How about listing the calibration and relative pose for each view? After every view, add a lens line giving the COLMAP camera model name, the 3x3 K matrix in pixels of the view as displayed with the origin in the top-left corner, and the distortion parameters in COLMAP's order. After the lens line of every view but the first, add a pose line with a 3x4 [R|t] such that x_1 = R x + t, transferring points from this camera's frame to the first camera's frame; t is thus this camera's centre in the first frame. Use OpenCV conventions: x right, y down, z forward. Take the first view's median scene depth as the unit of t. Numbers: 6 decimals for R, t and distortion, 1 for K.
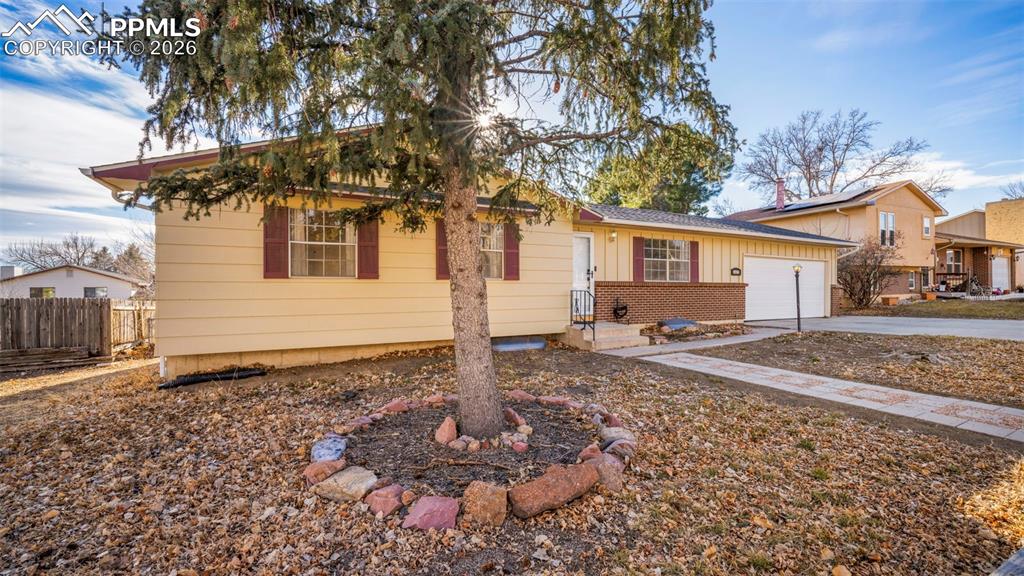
lens RADIAL K [[425.4, 0, 512.8], [0, 425.4, 289.6], [0, 0, 1]] dist [-0.024293, -0.000028]
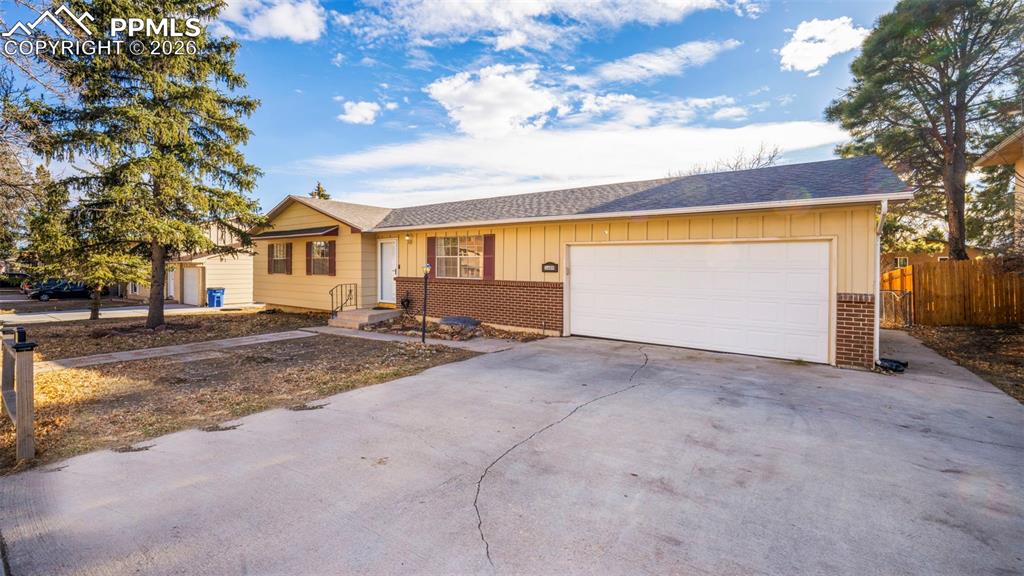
lens RADIAL K [[425.4, 0, 512.8], [0, 425.4, 289.6], [0, 0, 1]] dist [-0.024293, -0.000028]
pose [[0.453465, 0.024622, -0.890934, 1.441521], [-0.042062, 0.999096, 0.006203, -0.005409], [0.890281, 0.034662, 0.454090, 0.727555]]
